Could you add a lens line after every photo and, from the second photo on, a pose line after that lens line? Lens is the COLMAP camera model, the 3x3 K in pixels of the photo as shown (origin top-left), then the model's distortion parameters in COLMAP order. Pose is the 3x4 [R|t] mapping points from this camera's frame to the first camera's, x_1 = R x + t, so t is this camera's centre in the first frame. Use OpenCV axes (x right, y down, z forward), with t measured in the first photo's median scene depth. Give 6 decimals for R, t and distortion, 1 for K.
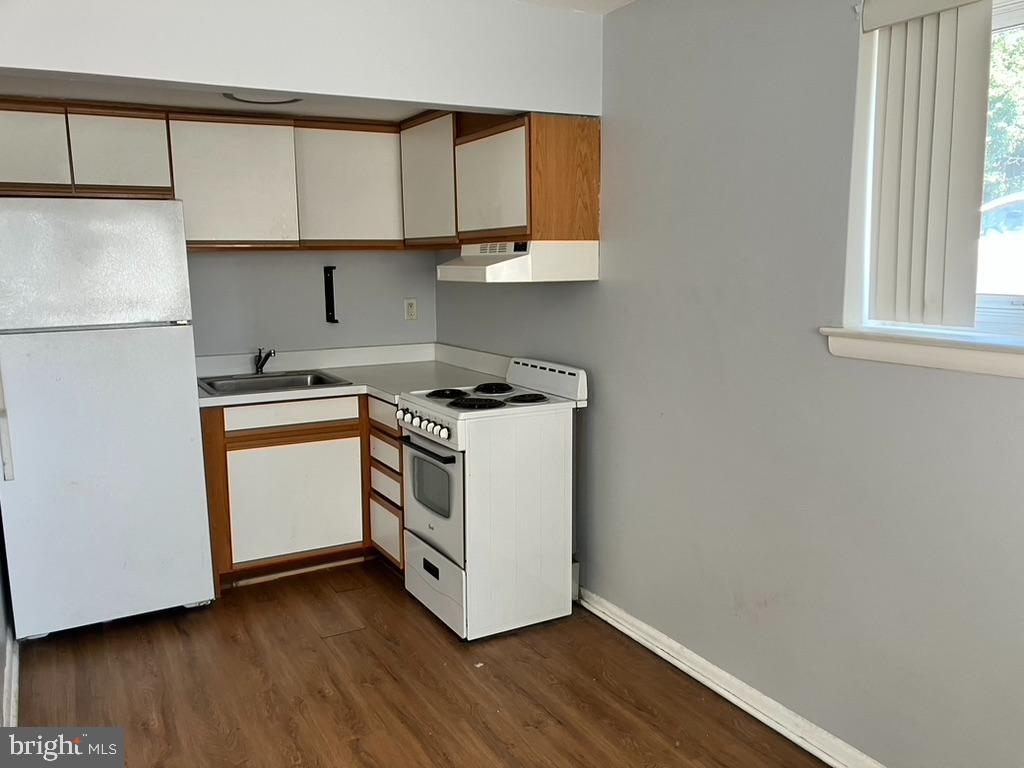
lens RADIAL K [[836.3, 0, 512.0], [0, 836.3, 384.0], [0, 0, 1]] dist [0.099091, -0.135949]
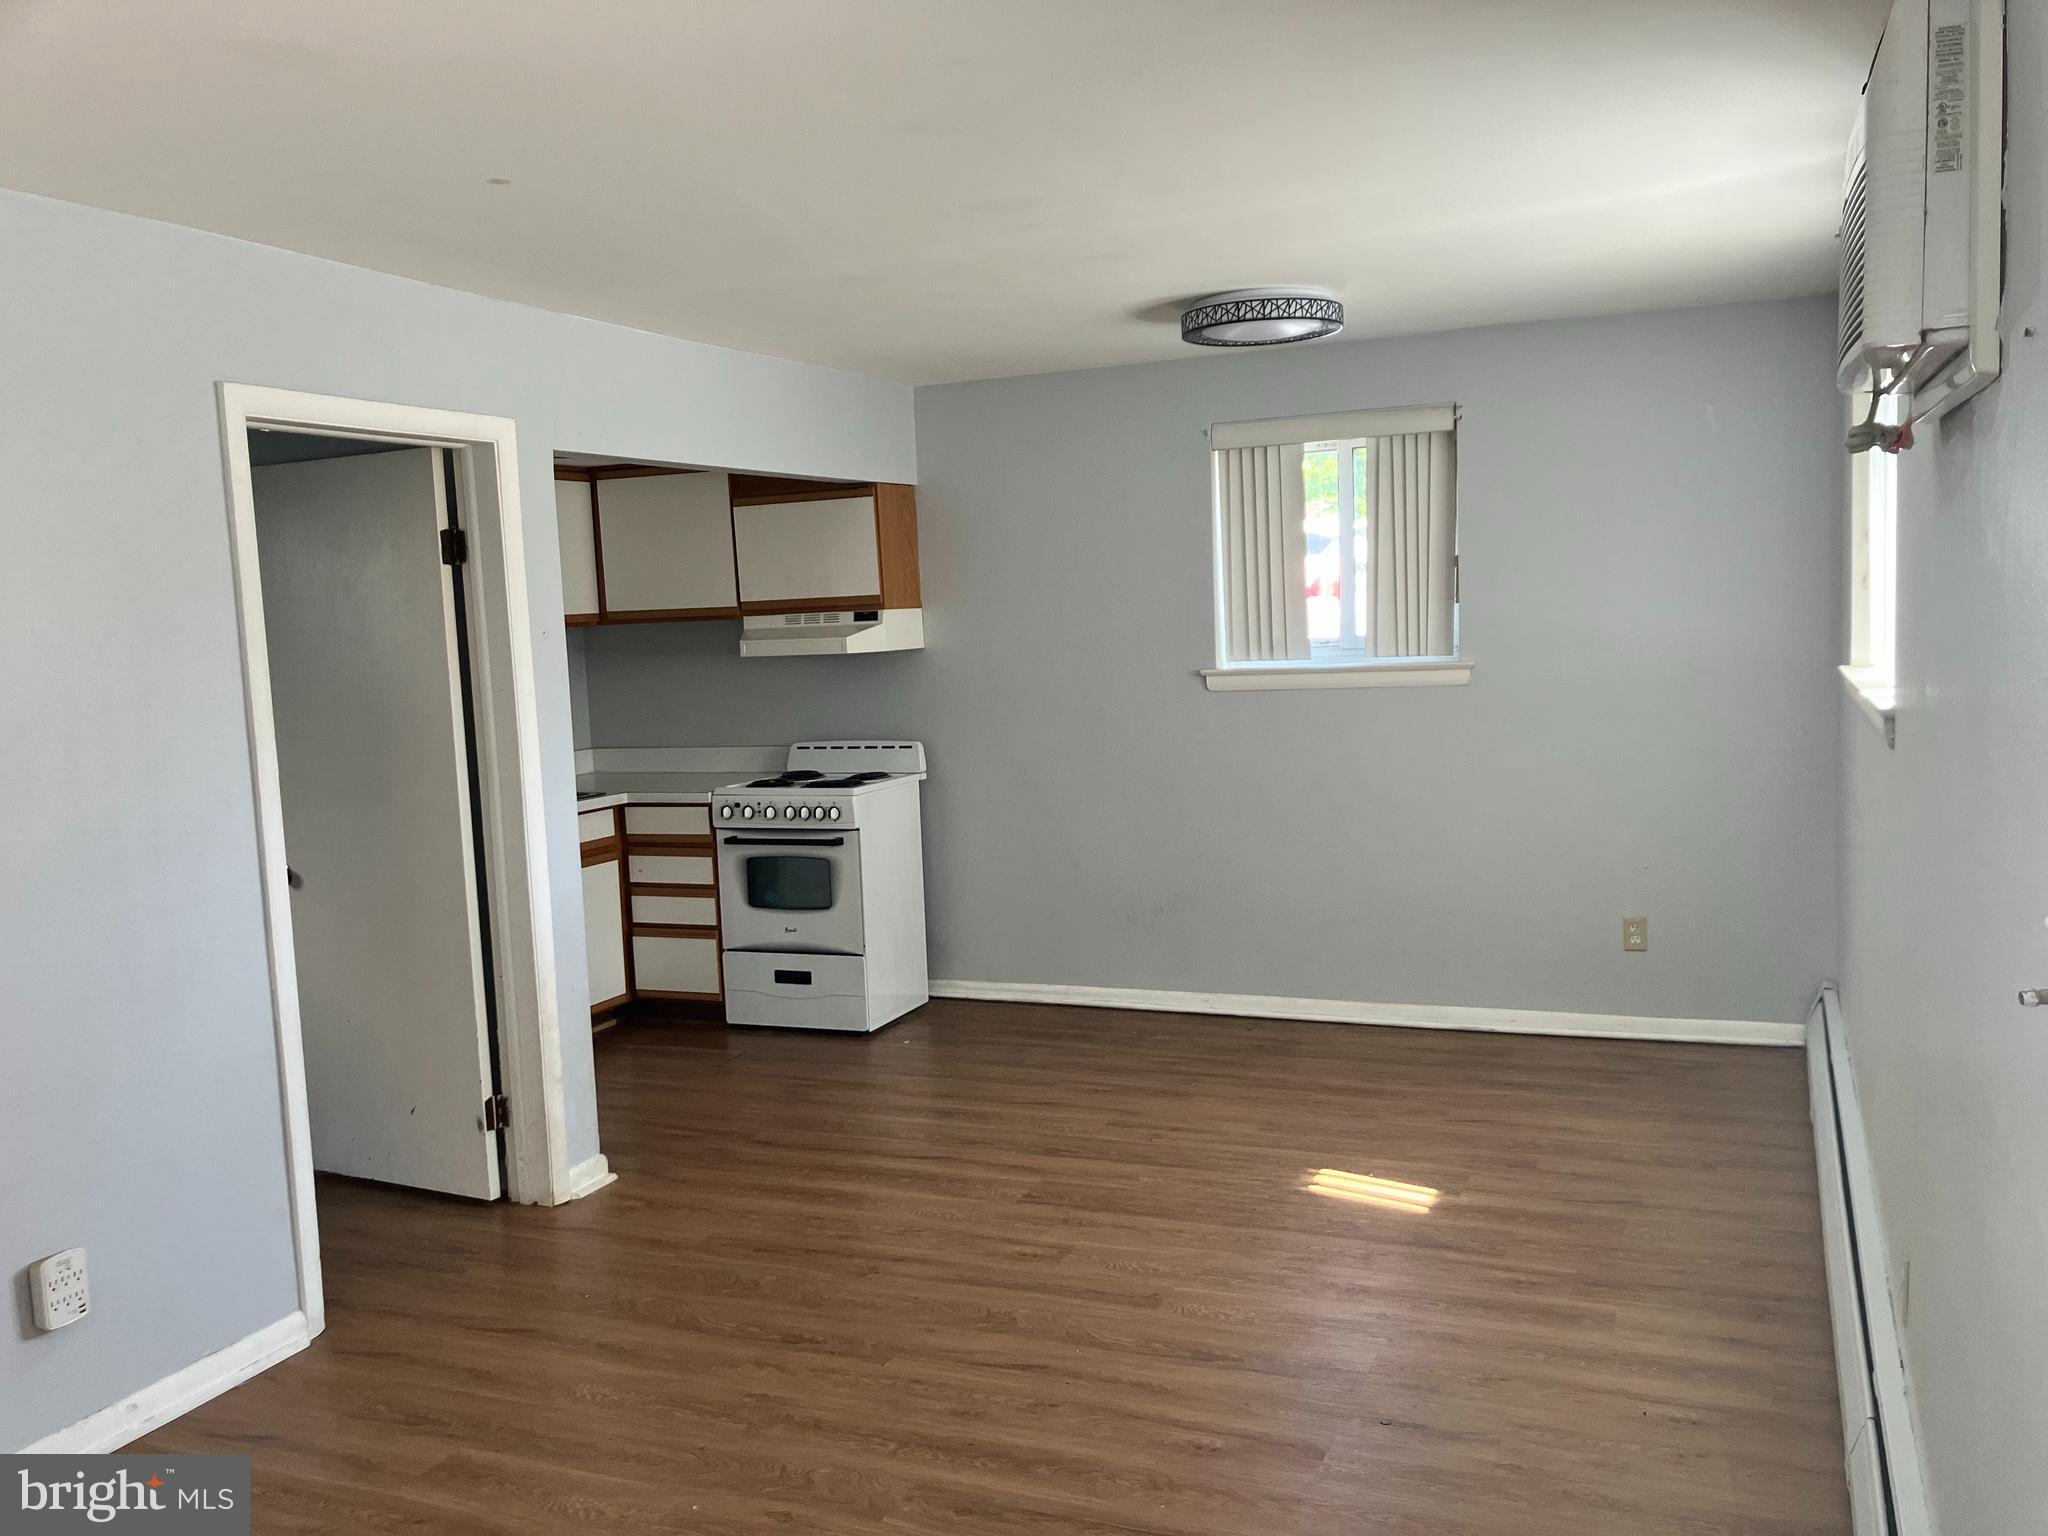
lens RADIAL K [[1672.6, 0, 1024.0], [0, 1672.6, 768.0], [0, 0, 1]] dist [0.099091, -0.135949]
pose [[0.779226, -0.081790, 0.621384, -1.053435], [0.127723, 0.991366, -0.029678, 0.089271], [-0.613591, 0.102491, 0.782944, -0.599153]]
